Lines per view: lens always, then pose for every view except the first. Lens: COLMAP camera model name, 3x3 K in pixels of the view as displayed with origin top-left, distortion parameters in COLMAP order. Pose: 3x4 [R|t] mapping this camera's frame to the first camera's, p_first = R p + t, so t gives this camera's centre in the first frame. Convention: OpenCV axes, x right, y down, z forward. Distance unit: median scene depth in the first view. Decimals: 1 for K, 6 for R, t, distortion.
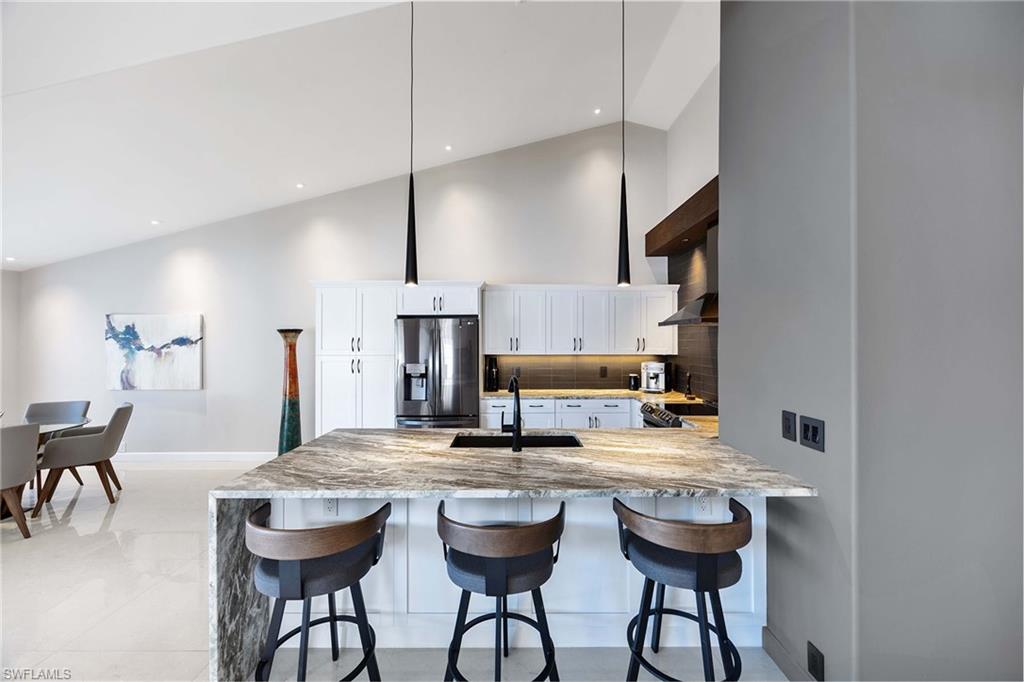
lens RADIAL K [[393.0, 0, 520.4], [0, 393.0, 338.0], [0, 0, 1]] dist [-0.000083, -0.000549]
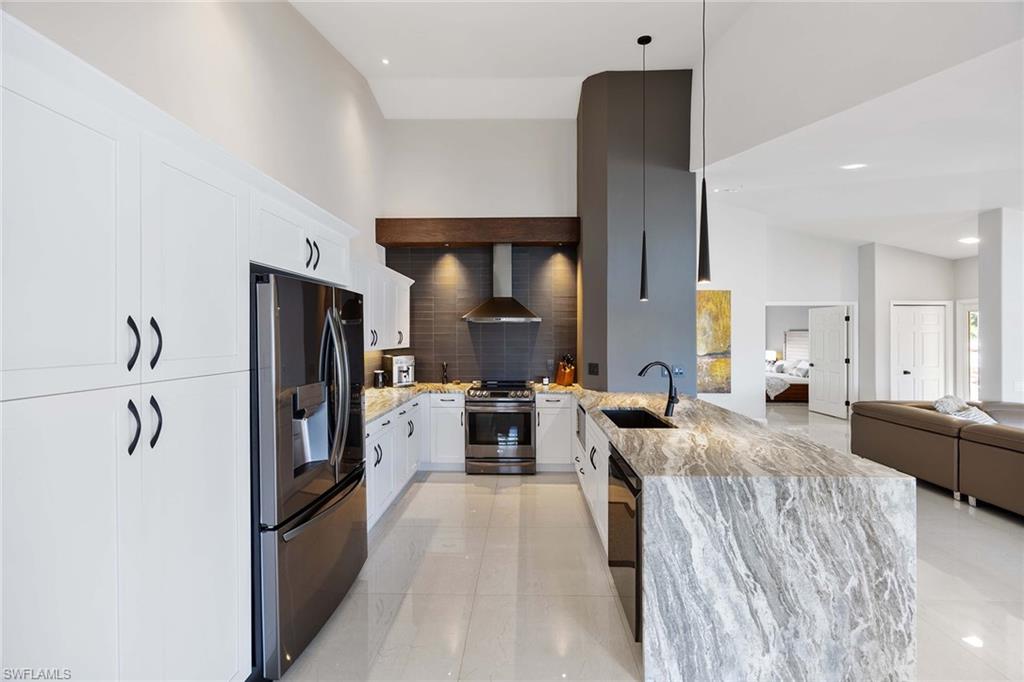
lens RADIAL K [[393.0, 0, 506.5], [0, 393.0, 335.5], [0, 0, 1]] dist [-0.000083, -0.000549]
pose [[0.039270, 0.002201, 0.999226, -0.617475], [-0.010280, 0.999946, -0.001798, 0.009766], [-0.999176, -0.010202, 0.039291, 0.681702]]
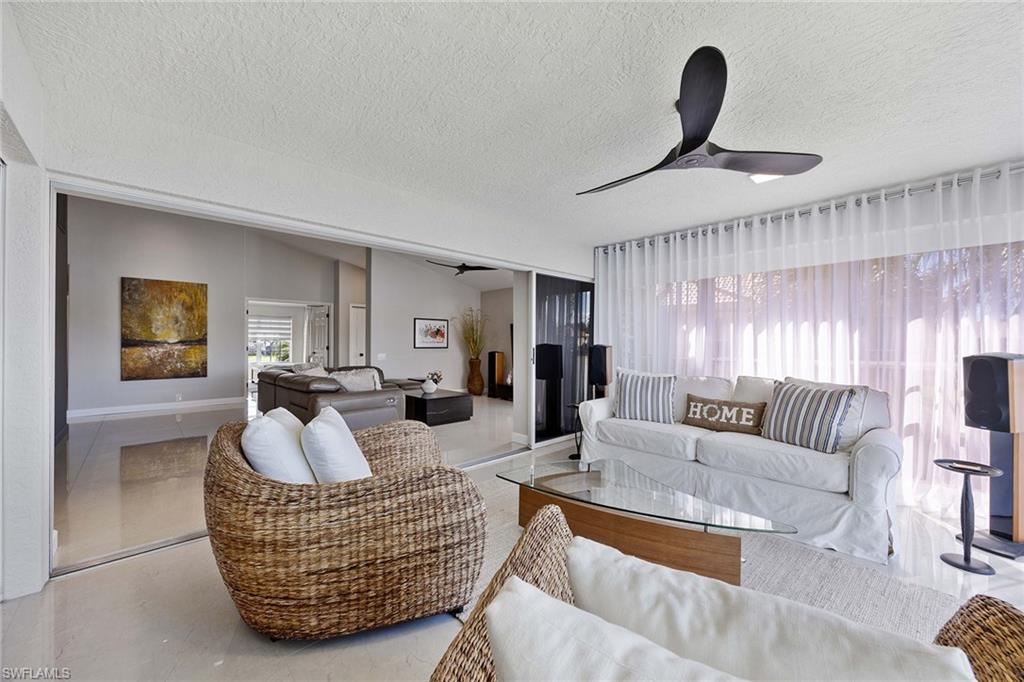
lens RADIAL K [[393.0, 0, 515.8], [0, 393.0, 337.5], [0, 0, 1]] dist [-0.000083, -0.000549]
pose [[-0.696895, 0.011890, 0.717074, -1.133054], [-0.006385, 0.999720, -0.022782, 0.073369], [-0.717144, -0.020456, -0.696624, 0.173437]]
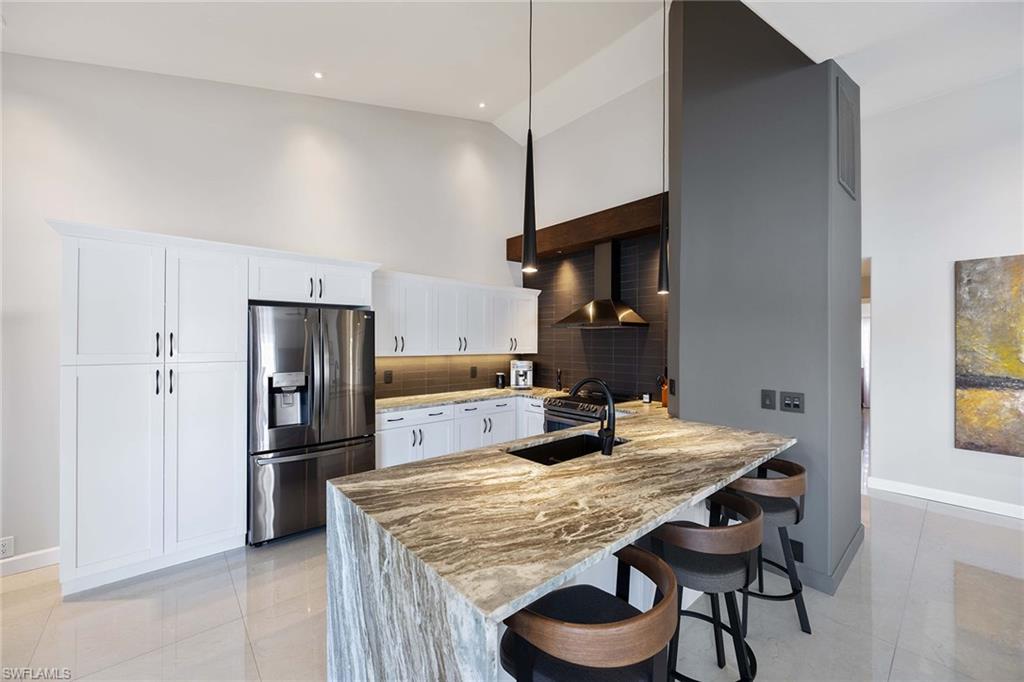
lens RADIAL K [[393.0, 0, 519.2], [0, 393.0, 345.6], [0, 0, 1]] dist [-0.000083, -0.000549]
pose [[0.753886, -0.001843, 0.657003, -0.362964], [-0.010714, 0.999829, 0.015098, 0.003661], [-0.656918, -0.018421, 0.753737, 0.187649]]
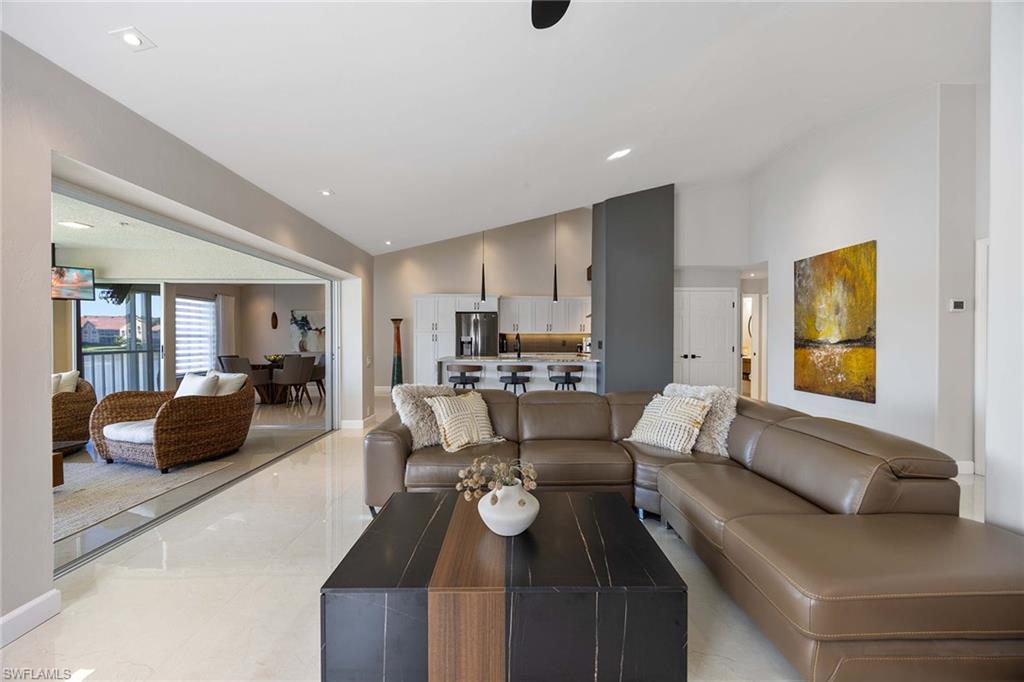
lens RADIAL K [[393.0, 0, 513.2], [0, 393.0, 343.4], [0, 0, 1]] dist [-0.000083, -0.000549]
pose [[0.999936, 0.004477, 0.010364, -0.043875], [-0.004677, 0.999802, 0.019367, 0.053904], [-0.010275, -0.019414, 0.999759, -0.859271]]
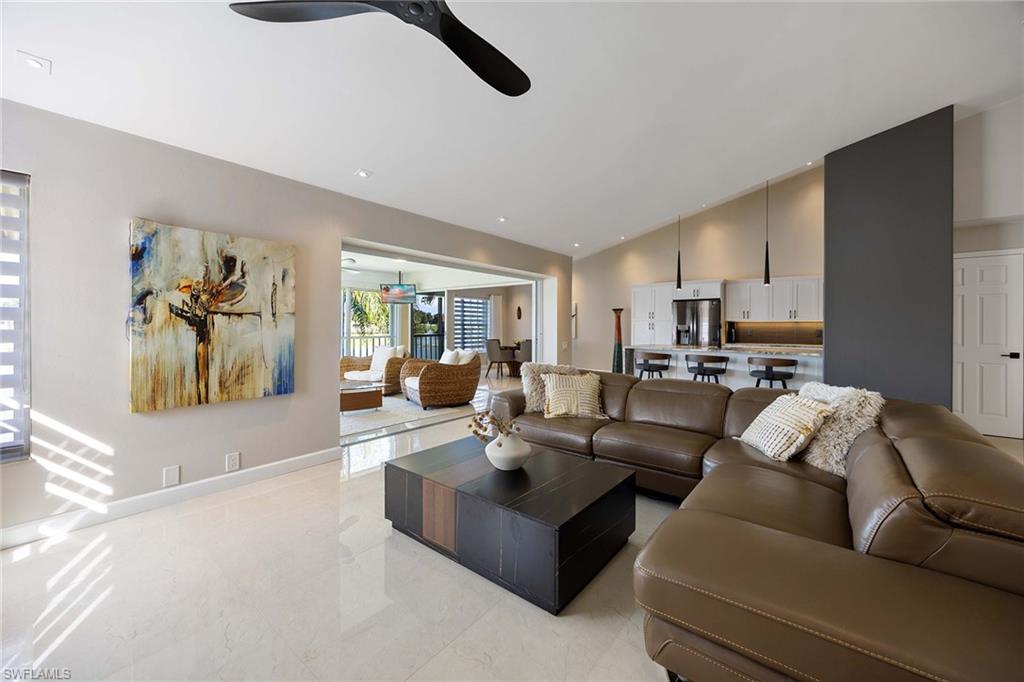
lens RADIAL K [[393.0, 0, 513.6], [0, 393.0, 326.9], [0, 0, 1]] dist [-0.000083, -0.000549]
pose [[0.779836, 0.005730, -0.625958, 0.249900], [-0.001375, 0.999971, 0.007442, 0.054594], [0.625983, -0.004943, 0.779821, -0.875695]]
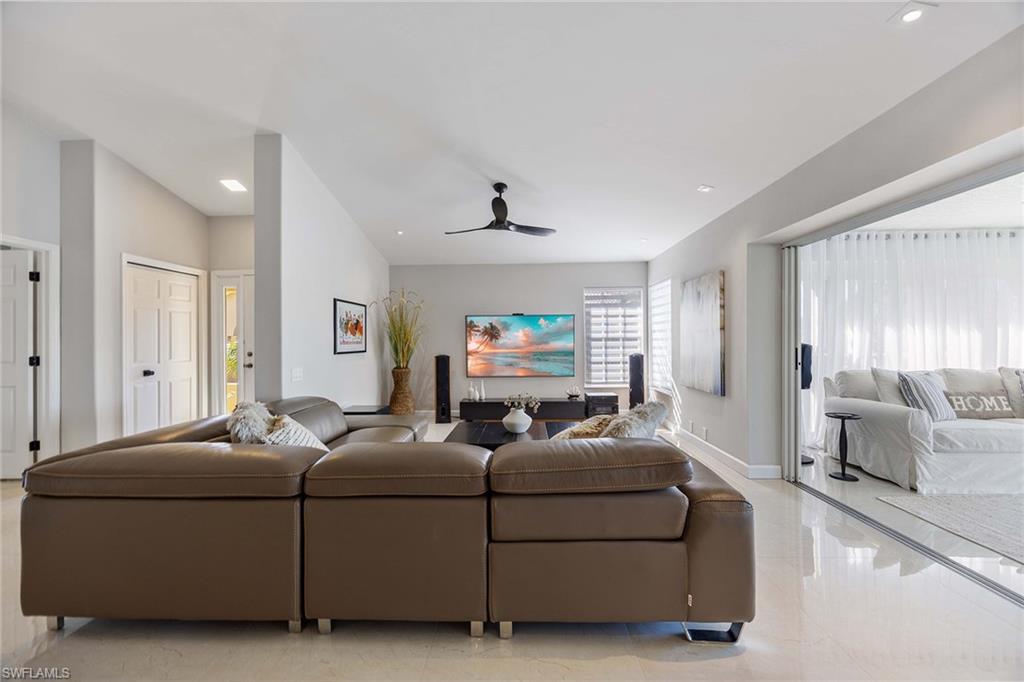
lens RADIAL K [[393.0, 0, 523.0], [0, 393.0, 333.8], [0, 0, 1]] dist [-0.000083, -0.000549]
pose [[-0.999671, 0.011876, 0.022755, -0.068430], [0.011320, 0.999637, -0.024432, 0.063418], [-0.023037, -0.024167, -0.999442, 0.210635]]
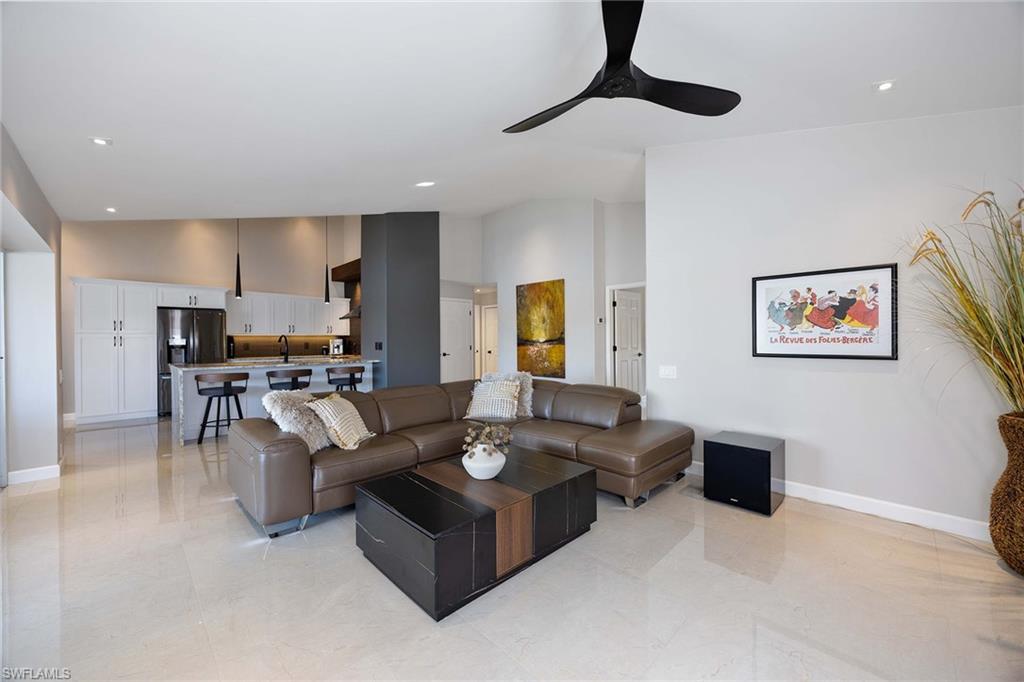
lens RADIAL K [[393.0, 0, 514.7], [0, 393.0, 343.4], [0, 0, 1]] dist [-0.000083, -0.000549]
pose [[0.712797, -0.008850, 0.701315, -0.352912], [-0.000841, 0.999909, 0.013473, 0.053817], [-0.701370, -0.010193, 0.712724, -0.886552]]
